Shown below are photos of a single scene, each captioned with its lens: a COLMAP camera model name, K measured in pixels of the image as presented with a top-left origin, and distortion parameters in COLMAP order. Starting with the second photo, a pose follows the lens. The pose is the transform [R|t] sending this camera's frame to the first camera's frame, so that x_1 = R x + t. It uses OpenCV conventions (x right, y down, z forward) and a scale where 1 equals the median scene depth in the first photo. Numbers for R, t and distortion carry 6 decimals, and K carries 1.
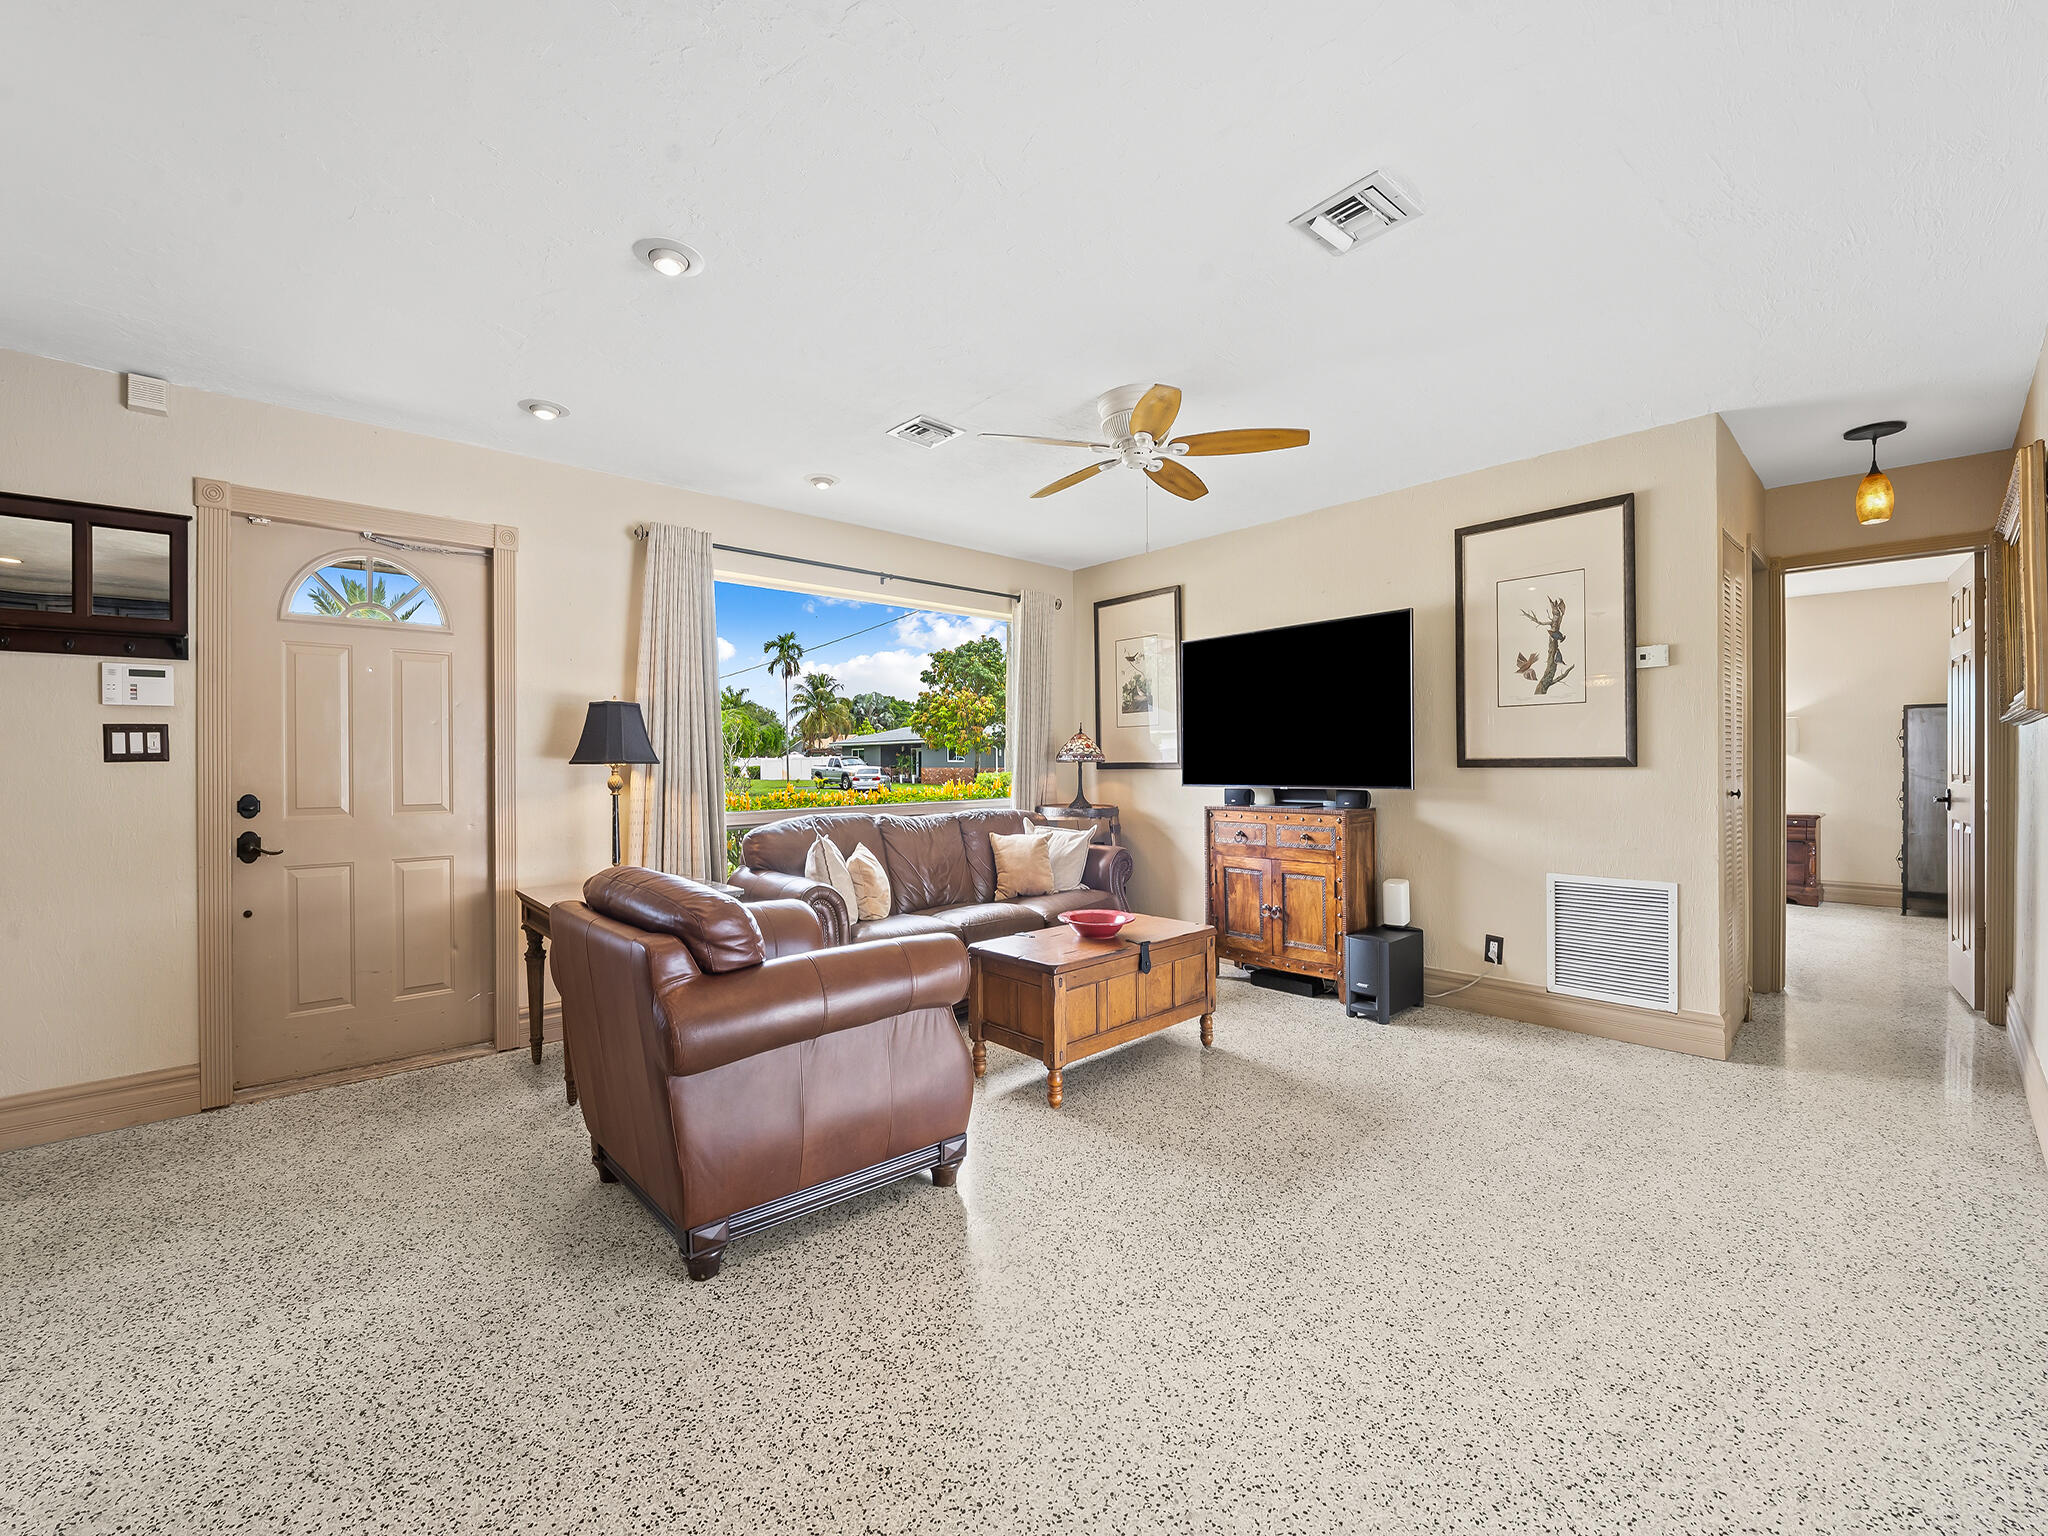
lens RADIAL K [[831.6, 0, 1015.2], [0, 831.6, 767.6], [0, 0, 1]] dist [-0.003453, -0.005299]
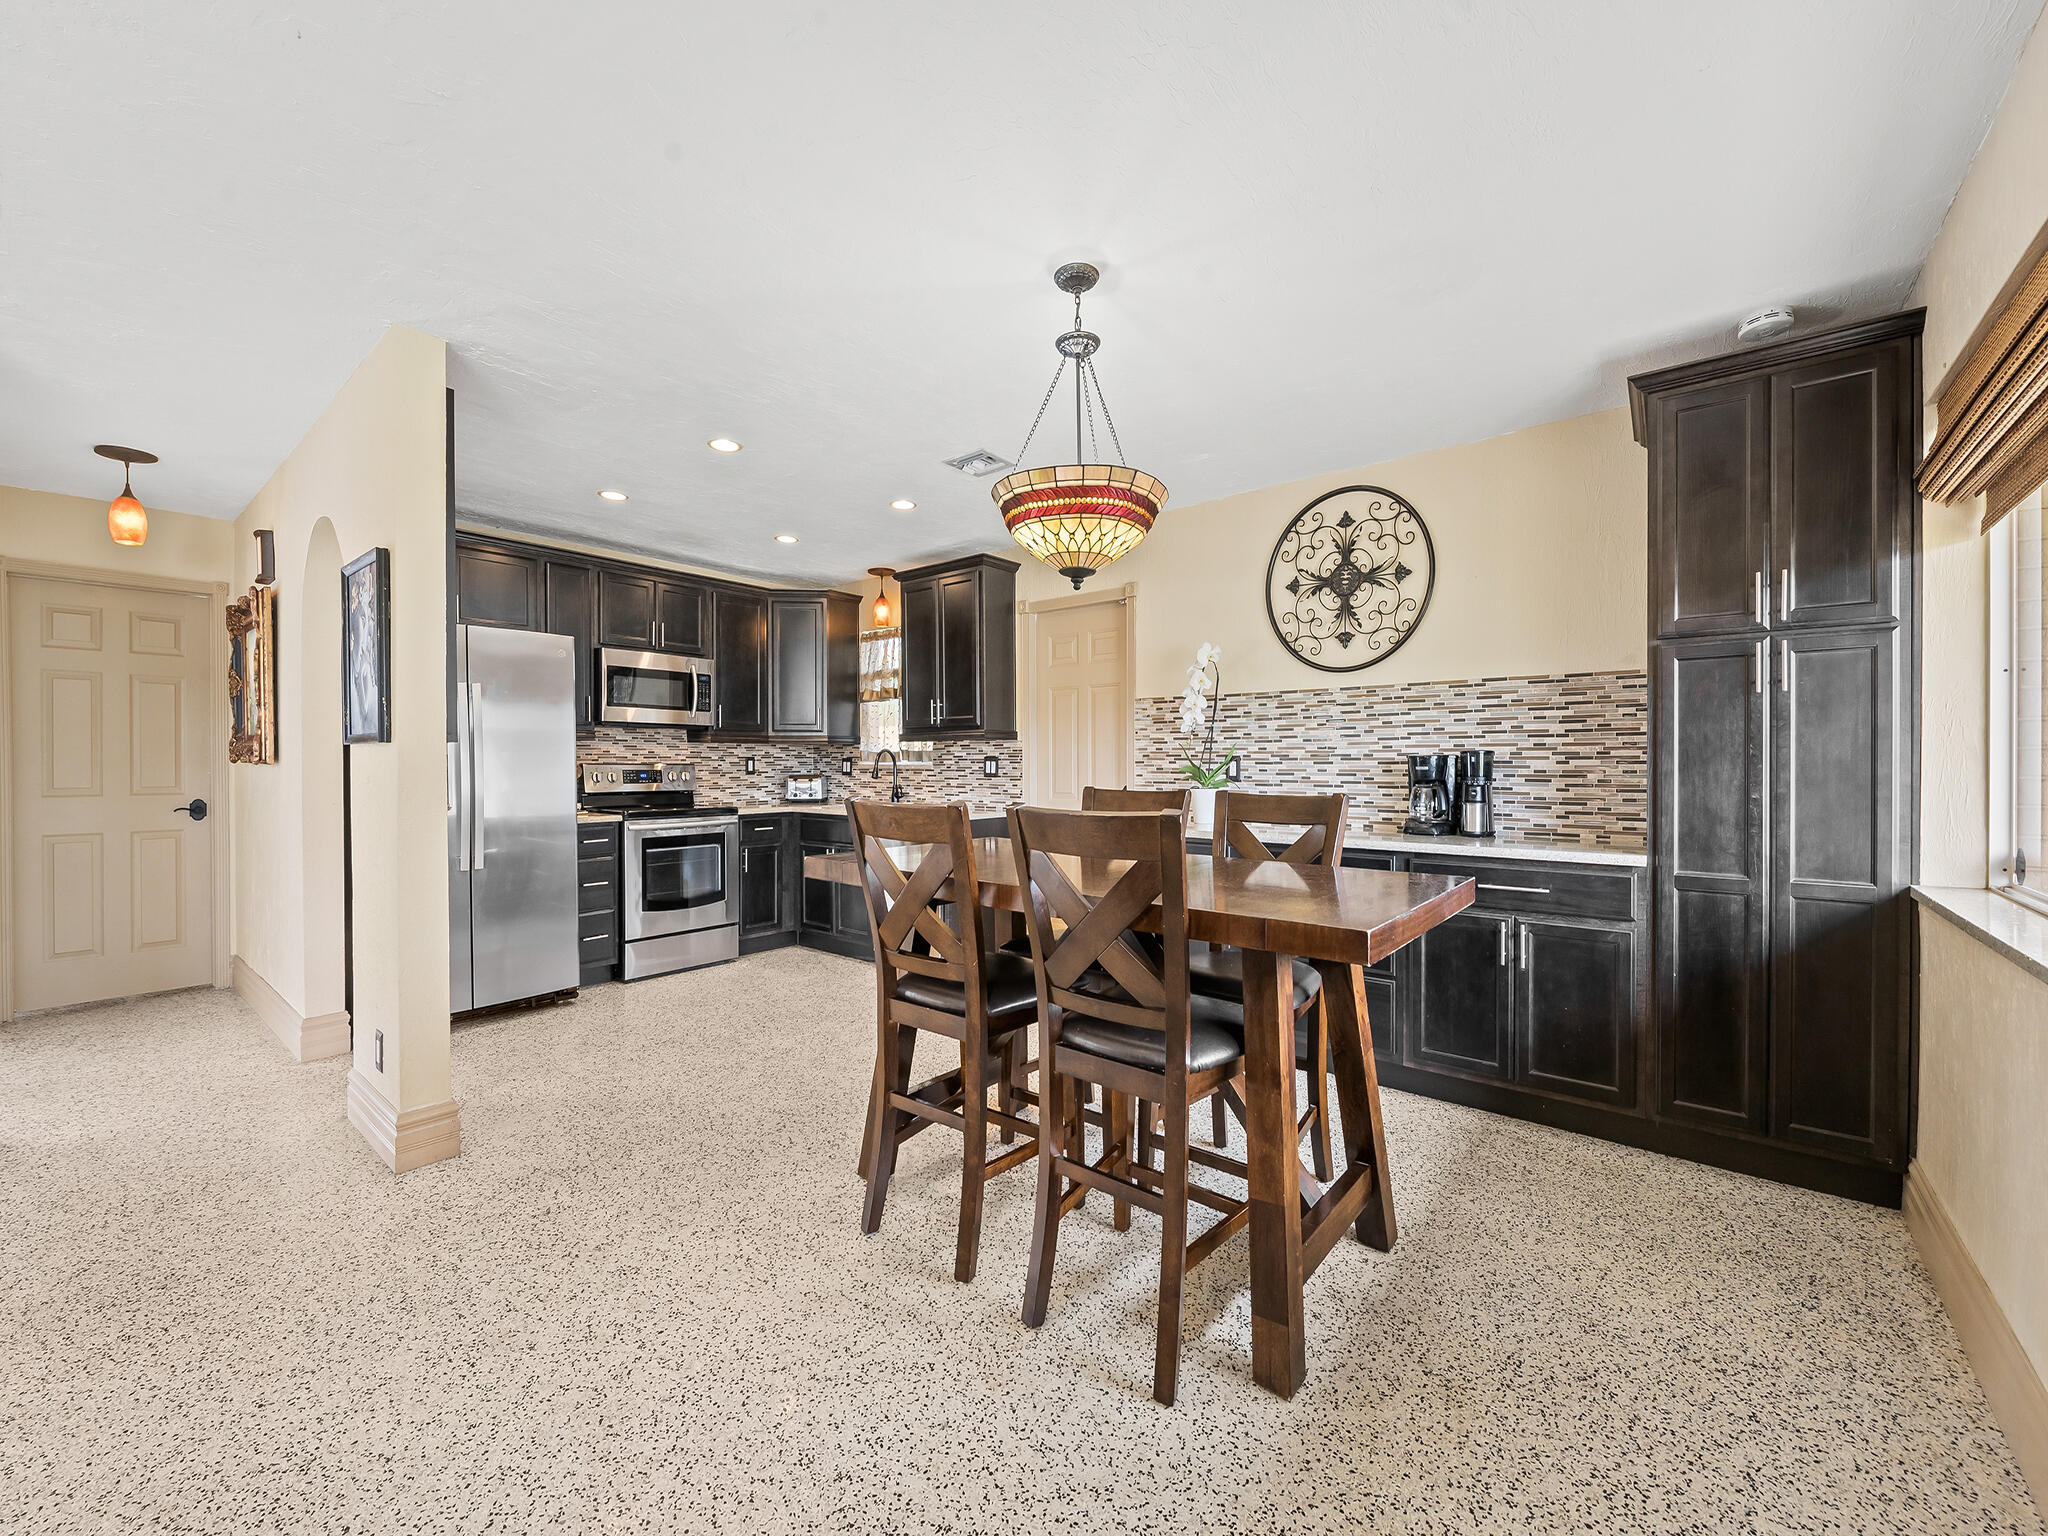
lens RADIAL K [[811.6, 0, 1024.0], [0, 811.6, 768.0], [0, 0, 1]] dist [-0.007443, -0.000460]
pose [[-0.989219, 0.011187, -0.146016, -0.677320], [0.008949, 0.999832, 0.015980, -0.010327], [0.146170, 0.014501, -0.989153, 0.941140]]
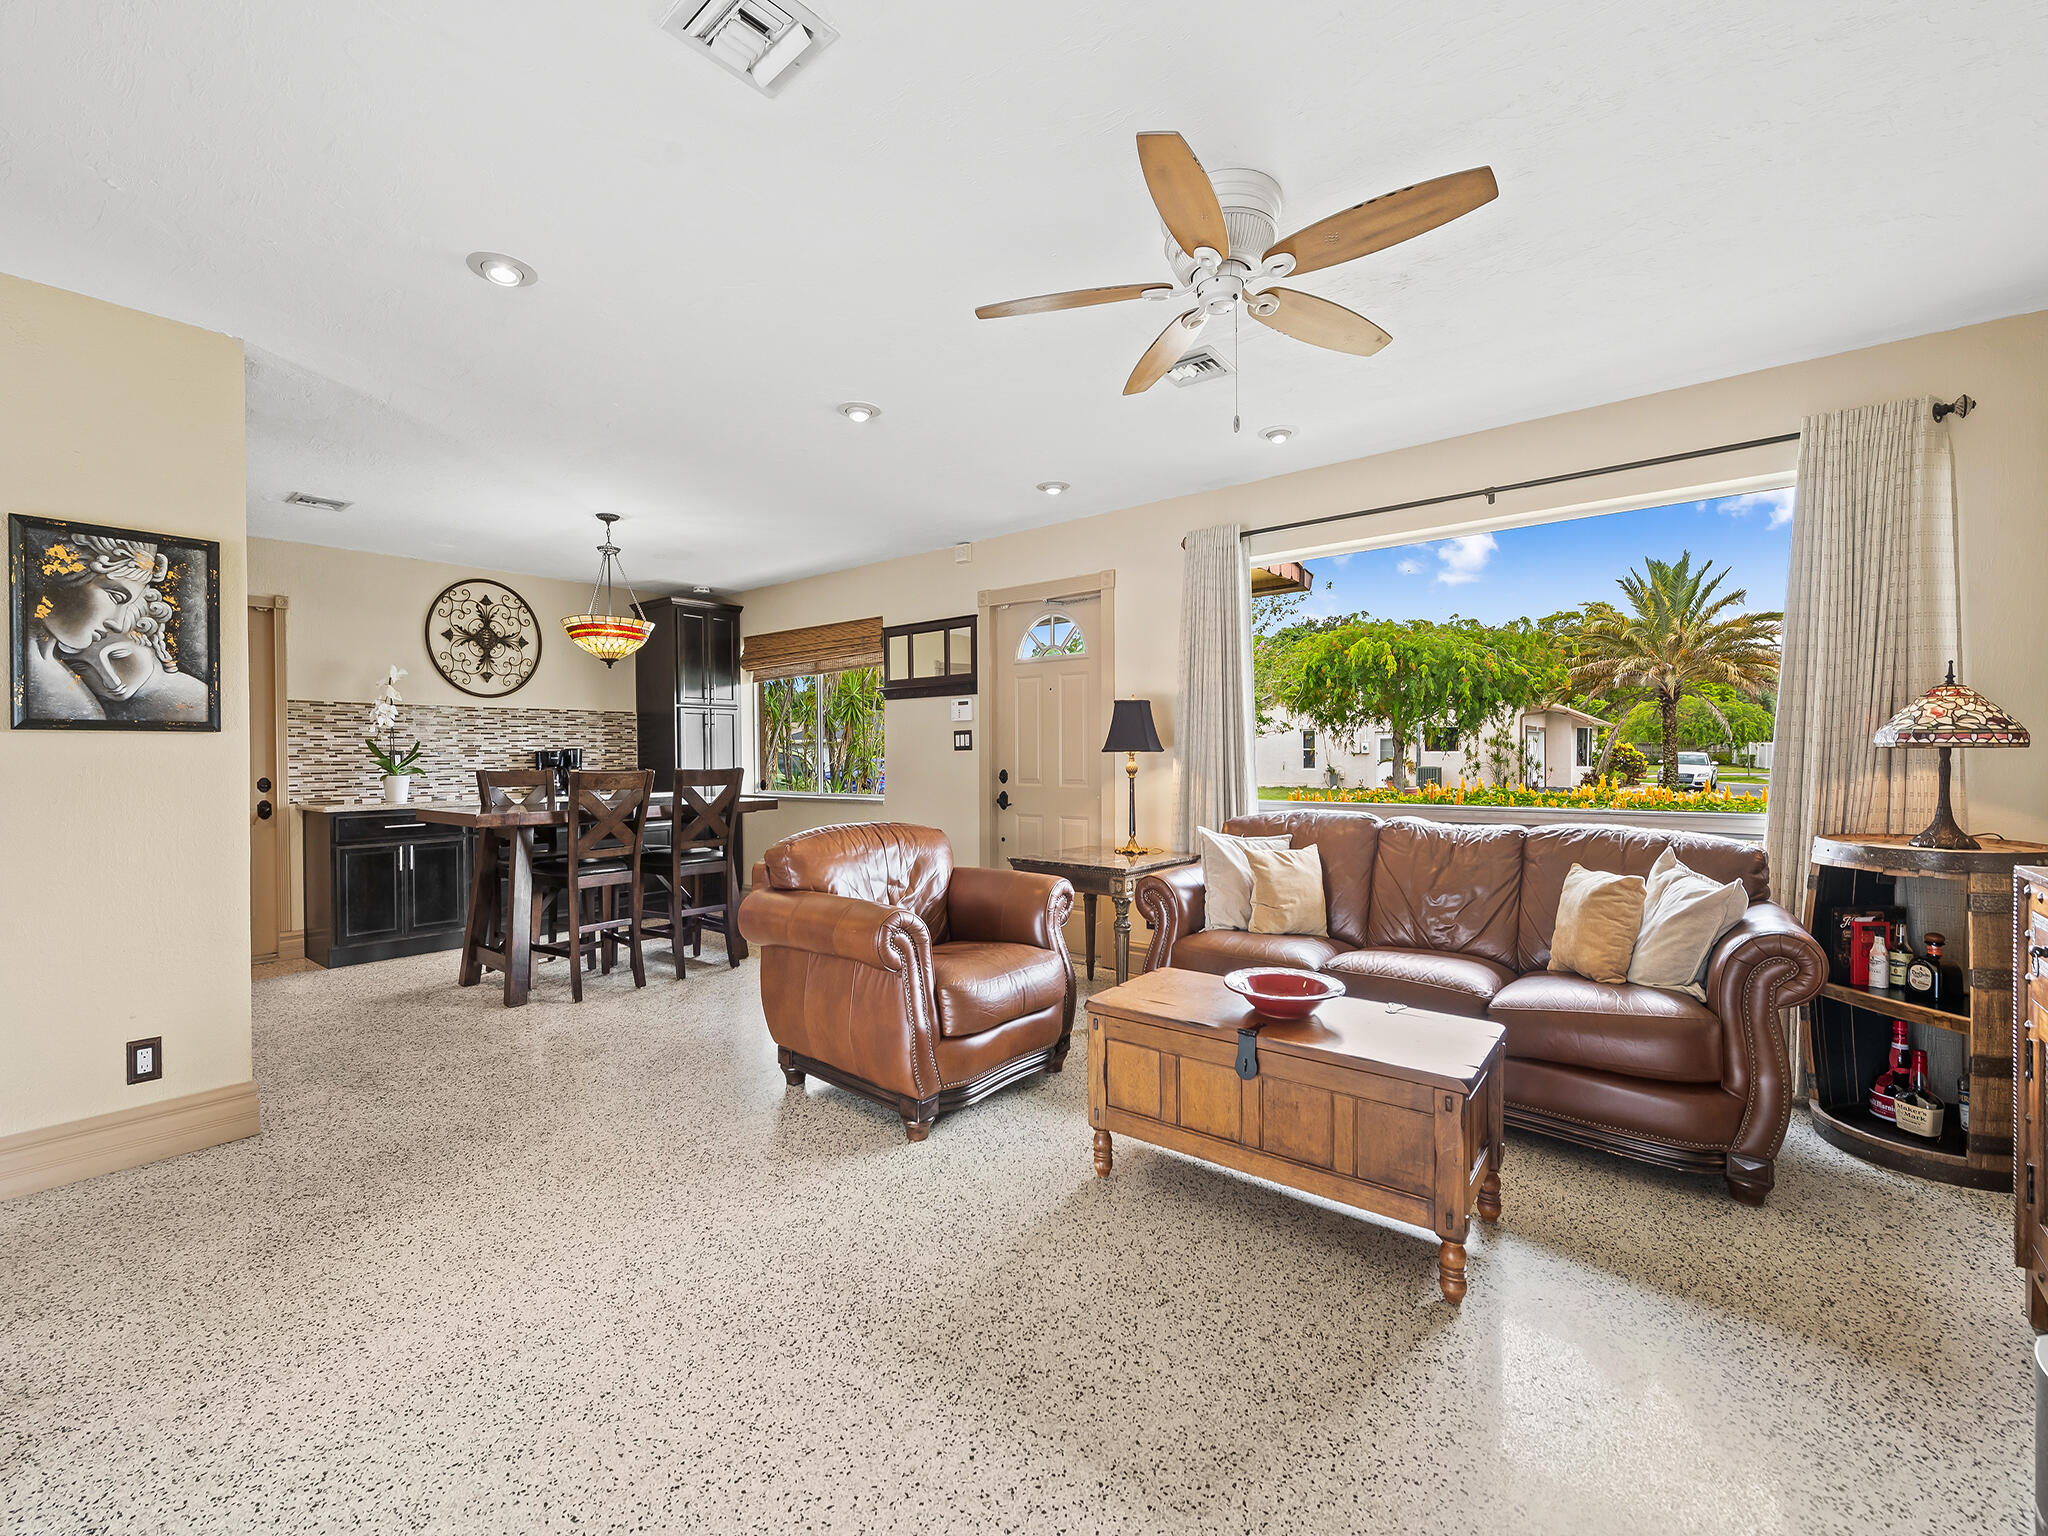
lens RADIAL K [[855.3, 0, 1016.2], [0, 855.3, 762.5], [0, 0, 1]] dist [0.001737, -0.002582]
pose [[0.157932, 0.016449, -0.987313, 0.792466], [0.000764, 0.999859, 0.016781, -0.011108], [0.987450, -0.003404, 0.157897, 0.723905]]
